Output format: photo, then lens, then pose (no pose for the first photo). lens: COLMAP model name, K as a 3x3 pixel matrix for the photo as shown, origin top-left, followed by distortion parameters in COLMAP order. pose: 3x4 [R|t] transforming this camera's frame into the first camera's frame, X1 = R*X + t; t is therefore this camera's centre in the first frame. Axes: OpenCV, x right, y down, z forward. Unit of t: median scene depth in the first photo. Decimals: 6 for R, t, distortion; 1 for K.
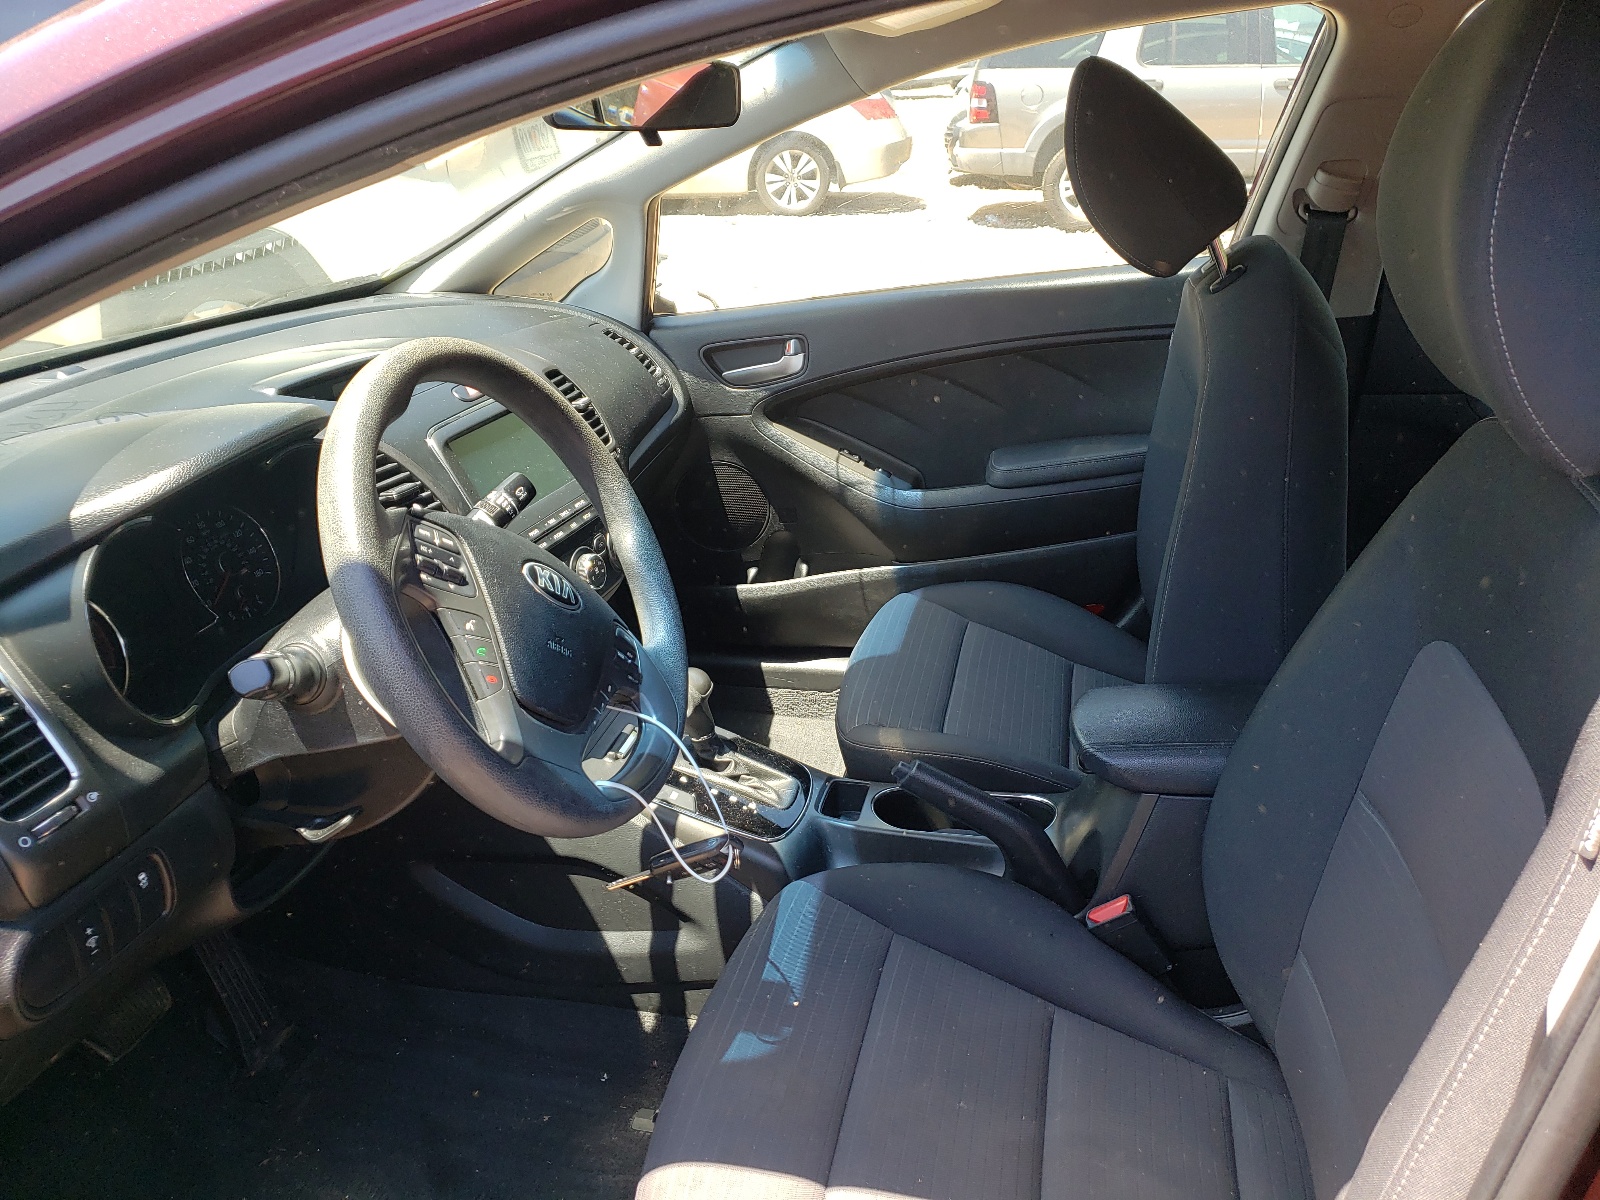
lens RADIAL K [[1218.3, 0, 798.8], [0, 1218.3, 590.8], [0, 0, 1]] dist [0.101286, -0.150071]
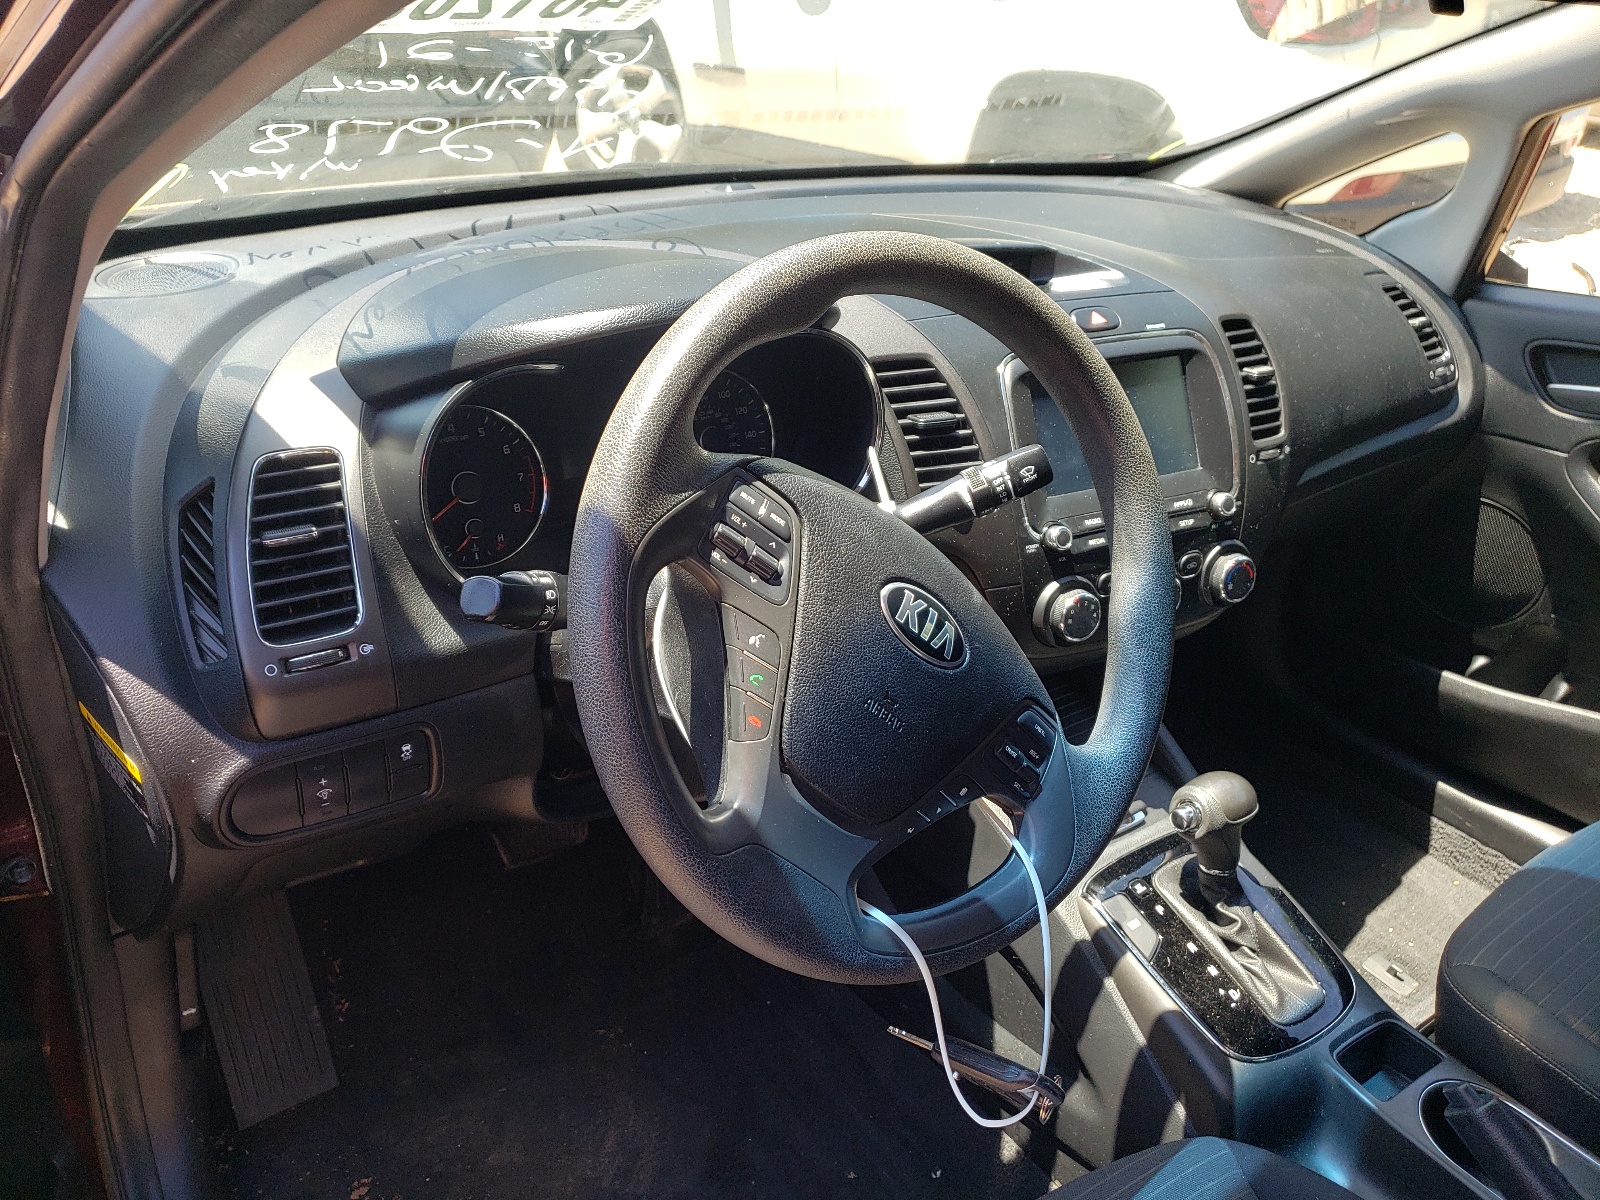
lens RADIAL K [[1218.3, 0, 798.8], [0, 1218.3, 590.8], [0, 0, 1]] dist [0.101286, -0.150071]
pose [[0.736054, 0.385246, -0.556606, 0.083519], [-0.336694, 0.921688, 0.192688, -0.089292], [0.587249, 0.045577, 0.808122, 0.274670]]
